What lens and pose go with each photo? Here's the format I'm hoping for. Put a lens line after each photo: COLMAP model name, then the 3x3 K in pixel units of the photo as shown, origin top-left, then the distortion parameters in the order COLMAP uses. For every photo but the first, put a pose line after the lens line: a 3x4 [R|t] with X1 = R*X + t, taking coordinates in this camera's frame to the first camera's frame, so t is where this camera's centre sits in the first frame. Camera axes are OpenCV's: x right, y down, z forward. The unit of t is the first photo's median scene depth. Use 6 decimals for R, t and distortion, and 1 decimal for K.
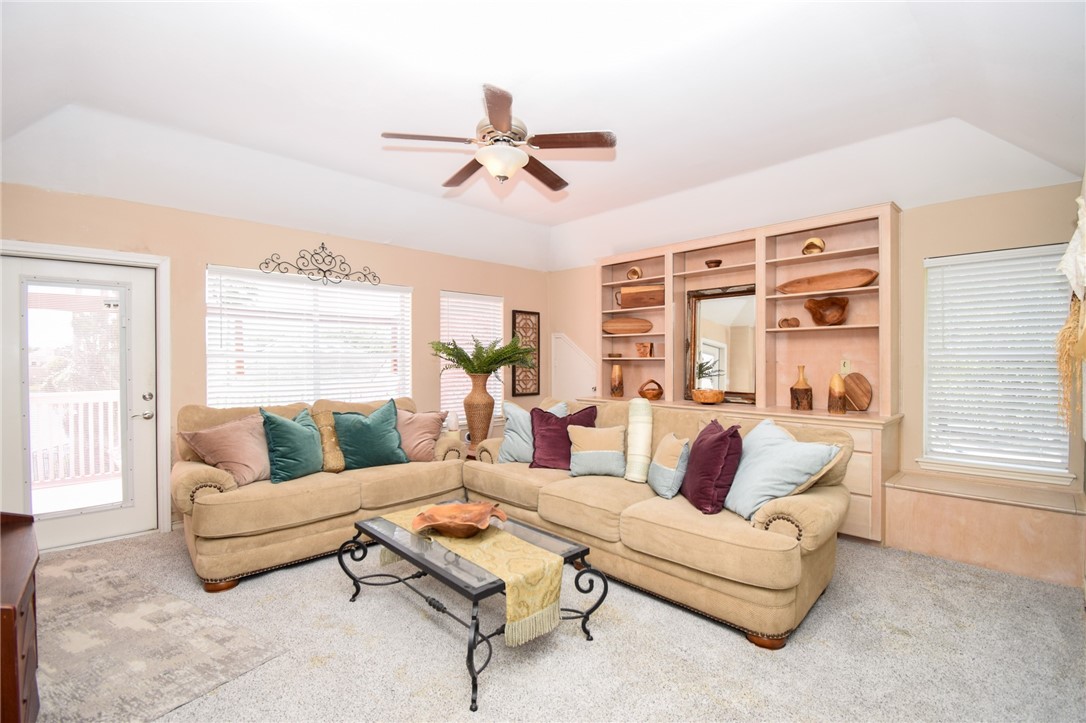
lens RADIAL K [[481.0, 0, 545.2], [0, 481.0, 361.7], [0, 0, 1]] dist [0.020971, -0.026837]
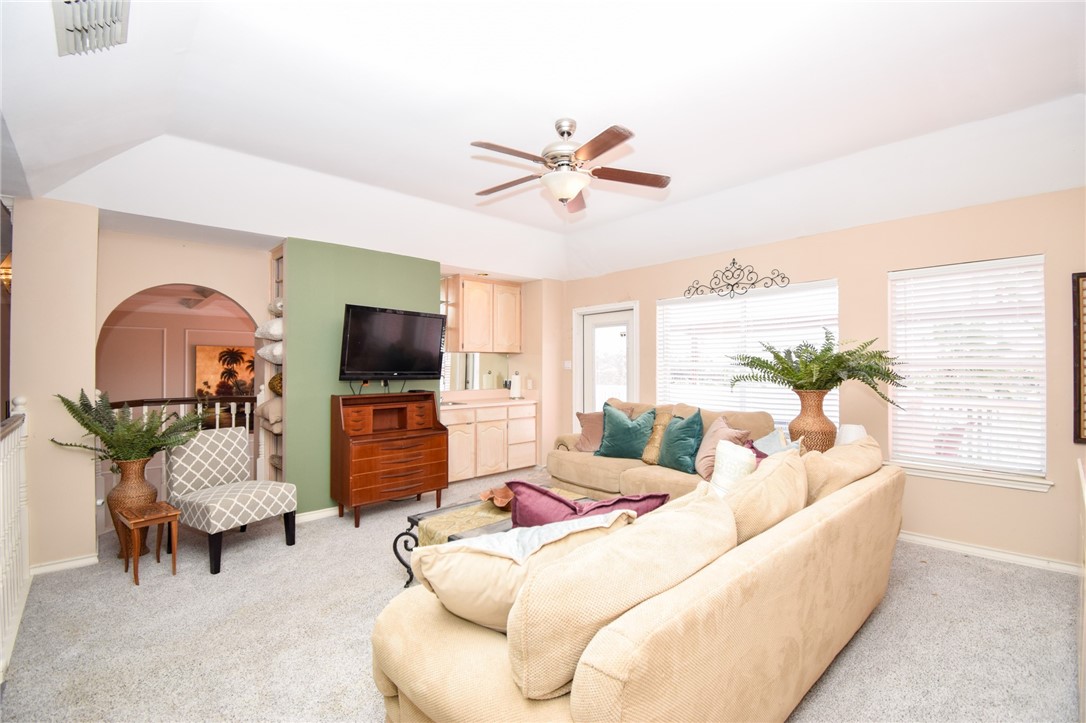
lens RADIAL K [[481.0, 0, 545.2], [0, 481.0, 361.7], [0, 0, 1]] dist [0.020971, -0.026837]
pose [[-0.041602, -0.002096, -0.999132, 0.624231], [-0.003775, 0.999991, -0.001941, -0.014839], [0.999127, 0.003691, -0.041609, 0.630196]]
